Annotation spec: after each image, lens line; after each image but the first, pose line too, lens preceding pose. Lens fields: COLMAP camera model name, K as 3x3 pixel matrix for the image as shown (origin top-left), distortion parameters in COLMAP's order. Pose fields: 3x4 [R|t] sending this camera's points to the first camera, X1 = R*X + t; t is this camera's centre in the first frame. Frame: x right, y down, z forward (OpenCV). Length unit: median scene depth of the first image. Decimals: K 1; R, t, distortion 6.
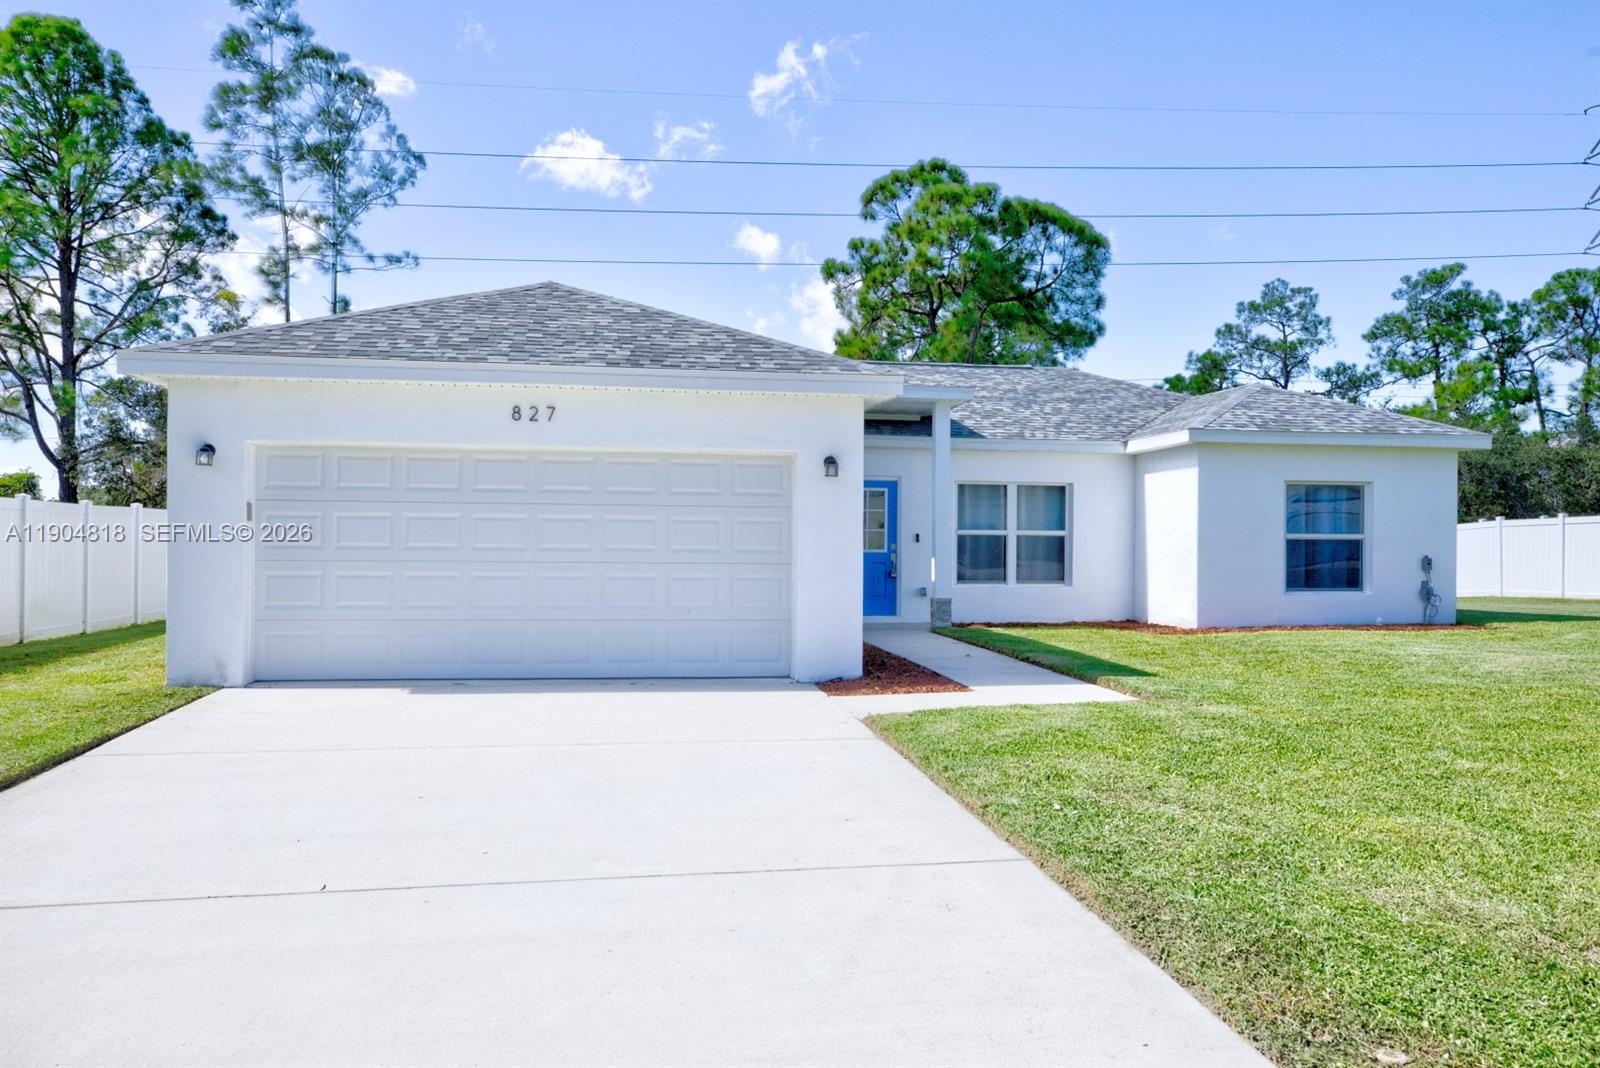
lens RADIAL K [[1227.8, 0, 801.1], [0, 1227.8, 530.4], [0, 0, 1]] dist [0.014404, 0.002025]
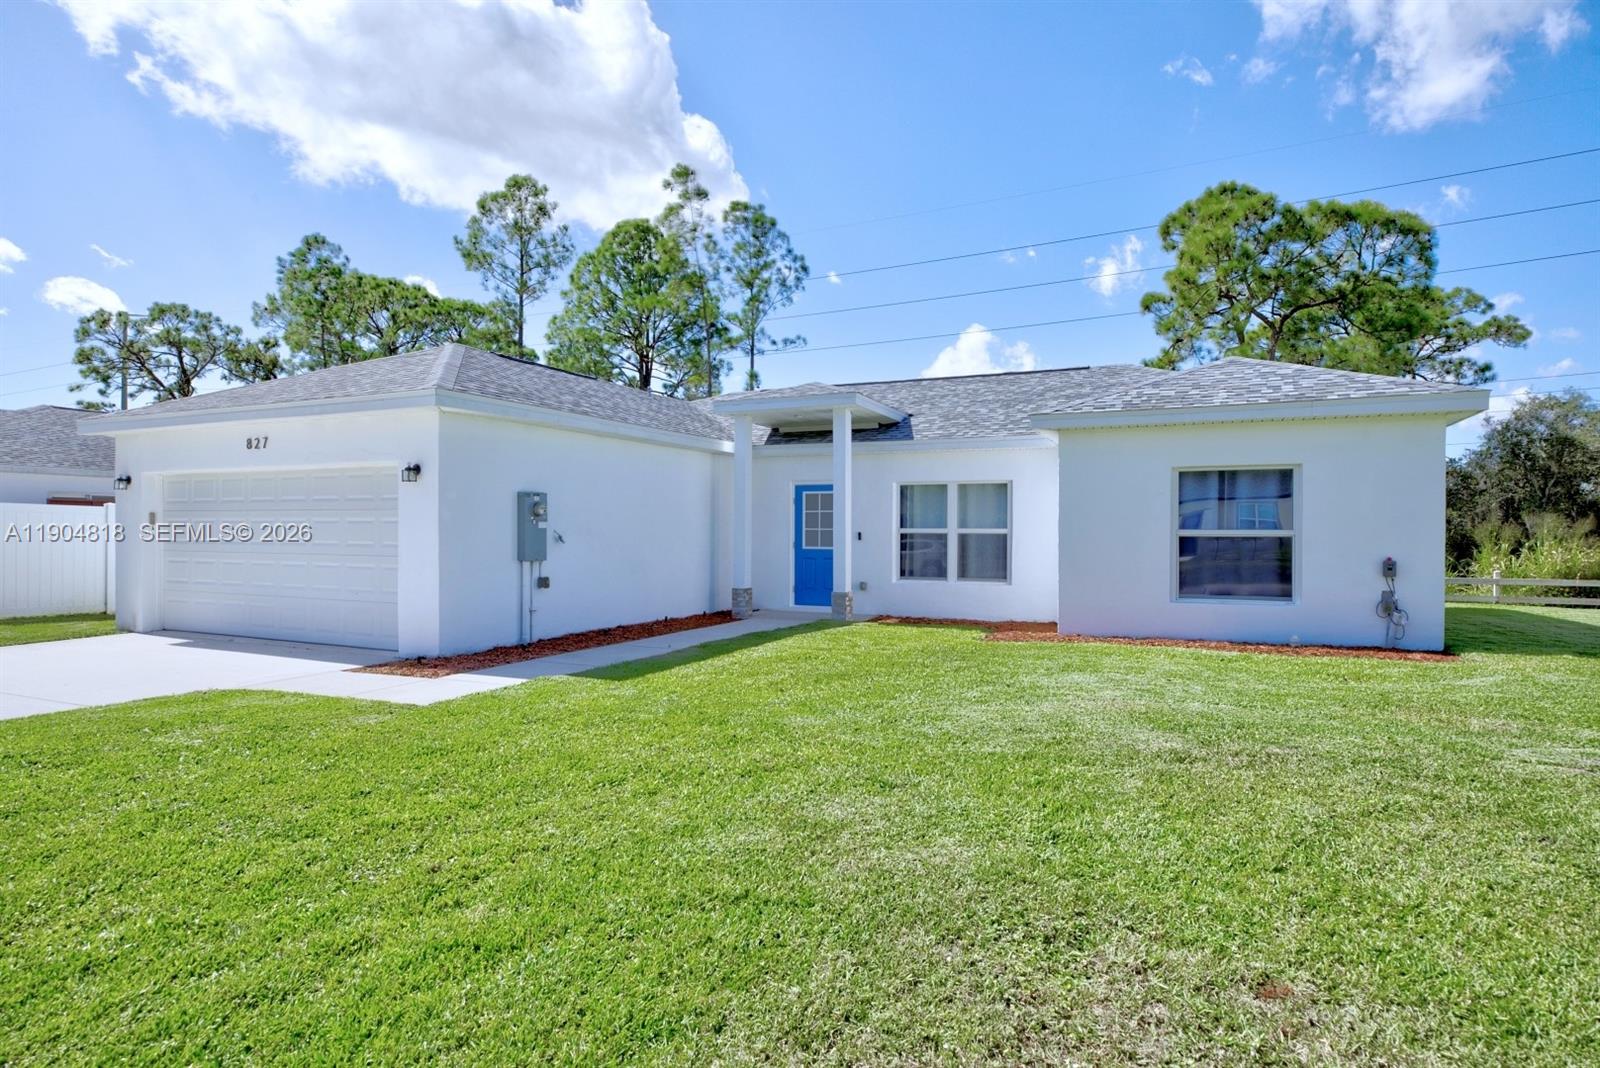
lens RADIAL K [[881.1, 0, 797.1], [0, 881.1, 538.6], [0, 0, 1]] dist [-0.016643, -0.001120]
pose [[0.817698, -0.000592, -0.575647, 0.487828], [0.003765, 0.999984, 0.004319, 0.004840], [0.575635, -0.005699, 0.817687, 0.324567]]
